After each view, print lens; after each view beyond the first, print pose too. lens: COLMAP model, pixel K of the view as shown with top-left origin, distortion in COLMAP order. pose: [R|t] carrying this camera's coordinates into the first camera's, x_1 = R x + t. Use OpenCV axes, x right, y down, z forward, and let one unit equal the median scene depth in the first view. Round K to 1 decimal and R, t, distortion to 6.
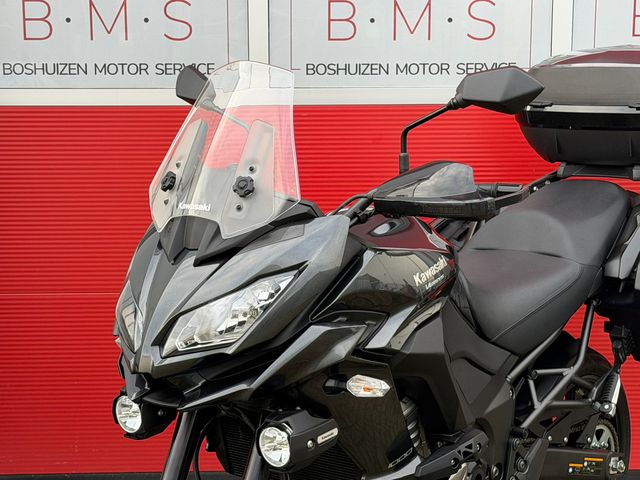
lens RADIAL K [[1365.0, 0, 312.4], [0, 1365.0, 253.4], [0, 0, 1]] dist [0.152971, 0.120808]
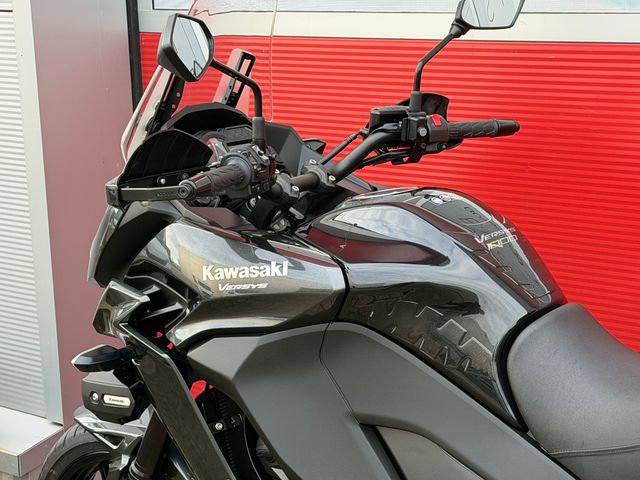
lens RADIAL K [[1365.0, 0, 312.4], [0, 1365.0, 253.4], [0, 0, 1]] dist [0.152971, 0.120808]
pose [[0.011708, 0.228918, -0.973375, 0.688762], [-0.120085, 0.966719, 0.225908, -0.144857], [0.992695, 0.114243, 0.038808, 0.838862]]
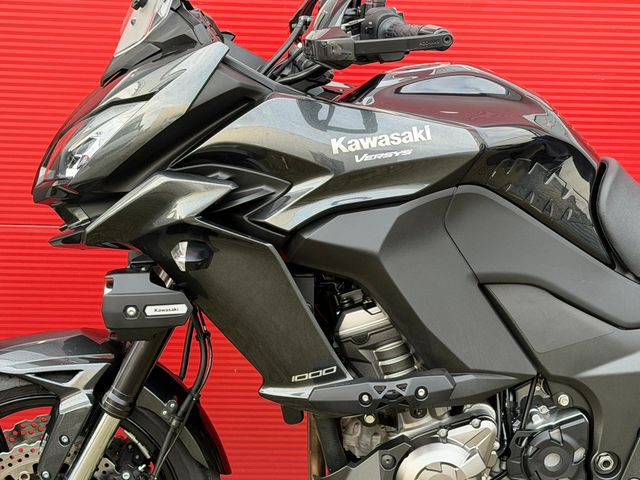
lens RADIAL K [[1365.0, 0, 312.4], [0, 1365.0, 253.4], [0, 0, 1]] dist [0.152971, 0.120808]
pose [[0.664233, 0.185230, -0.724213, 0.507667], [-0.148716, 0.982192, 0.114813, -0.005398], [0.732584, 0.031440, 0.679951, 0.392076]]
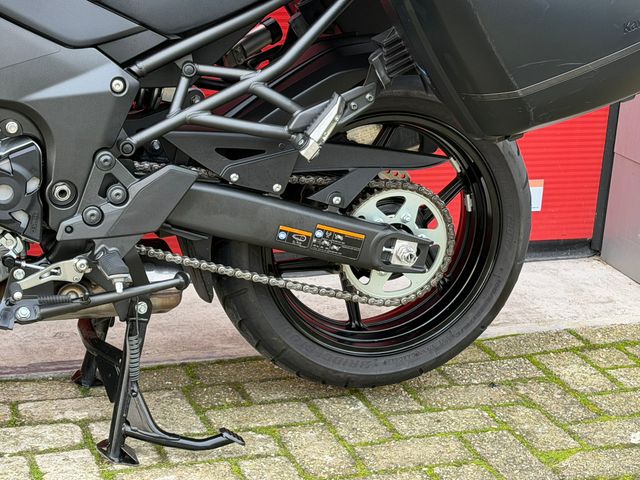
lens RADIAL K [[1365.0, 0, 312.4], [0, 1365.0, 253.4], [0, 0, 1]] dist [0.152971, 0.120808]
pose [[0.835087, 0.212904, -0.507248, 0.560178], [-0.137959, 0.973657, 0.181545, 0.047727], [0.532538, -0.081627, 0.842461, 0.482982]]
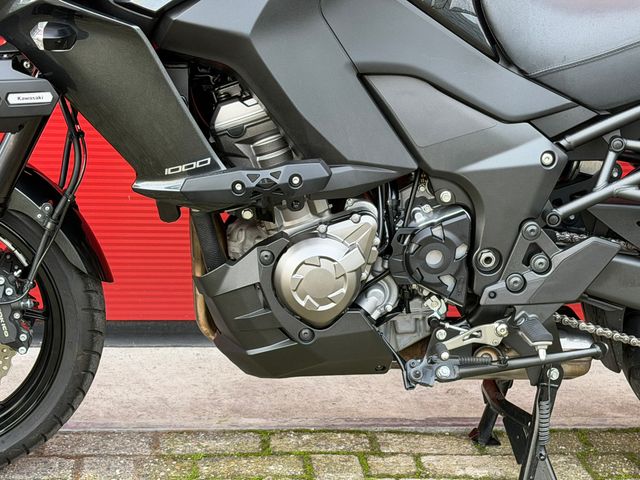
lens RADIAL K [[1365.0, 0, 312.4], [0, 1365.0, 253.4], [0, 0, 1]] dist [0.152971, 0.120808]
pose [[0.693560, 0.229375, -0.682907, 0.528107], [-0.146516, 0.973056, 0.178029, 0.043146], [0.705342, -0.023416, 0.708480, 0.428314]]
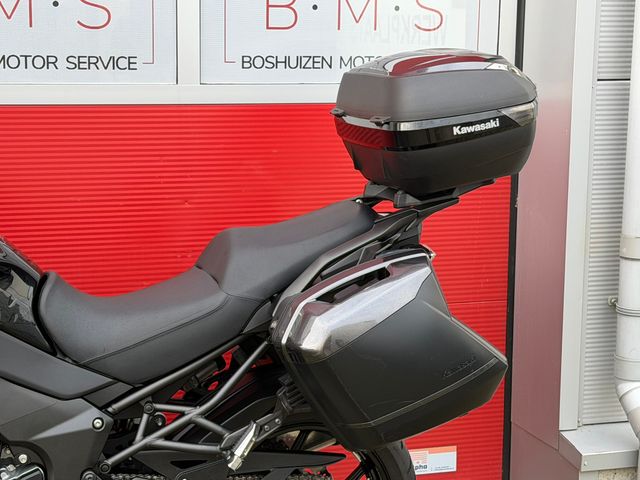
lens RADIAL K [[1365.0, 0, 312.4], [0, 1365.0, 253.4], [0, 0, 1]] dist [0.152971, 0.120808]
pose [[0.825075, 0.100880, -0.555945, 0.753201], [-0.092153, 0.994783, 0.043747, -0.064401], [0.557458, 0.015137, 0.830067, 0.304329]]
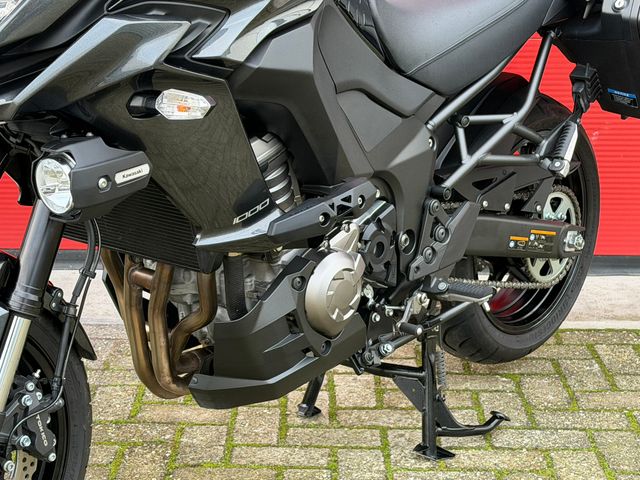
lens RADIAL K [[1365.0, 0, 312.4], [0, 1365.0, 253.4], [0, 0, 1]] dist [0.152971, 0.120808]
pose [[0.999372, 0.018269, -0.030352, 0.100393], [-0.013929, 0.990406, 0.137483, 0.057087], [0.032572, -0.136974, 0.990039, 0.214327]]
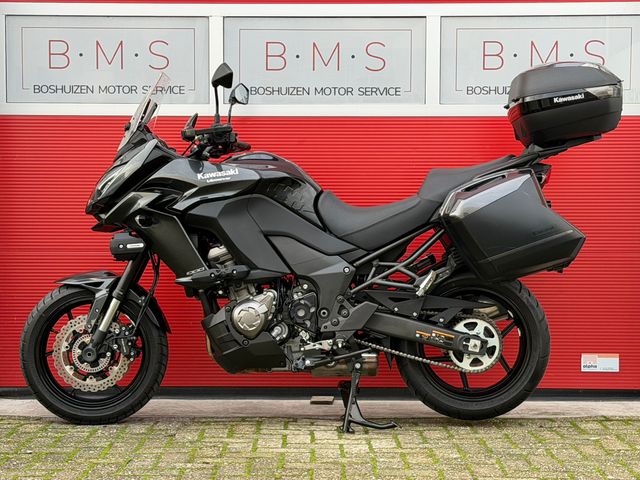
lens RADIAL K [[1365.0, 0, 312.4], [0, 1365.0, 253.4], [0, 0, 1]] dist [0.152971, 0.120808]
pose [[0.603110, 0.026228, -0.797226, 1.389021], [-0.121663, 0.990790, -0.059443, 0.180714], [0.788325, 0.132843, 0.600747, -0.010847]]
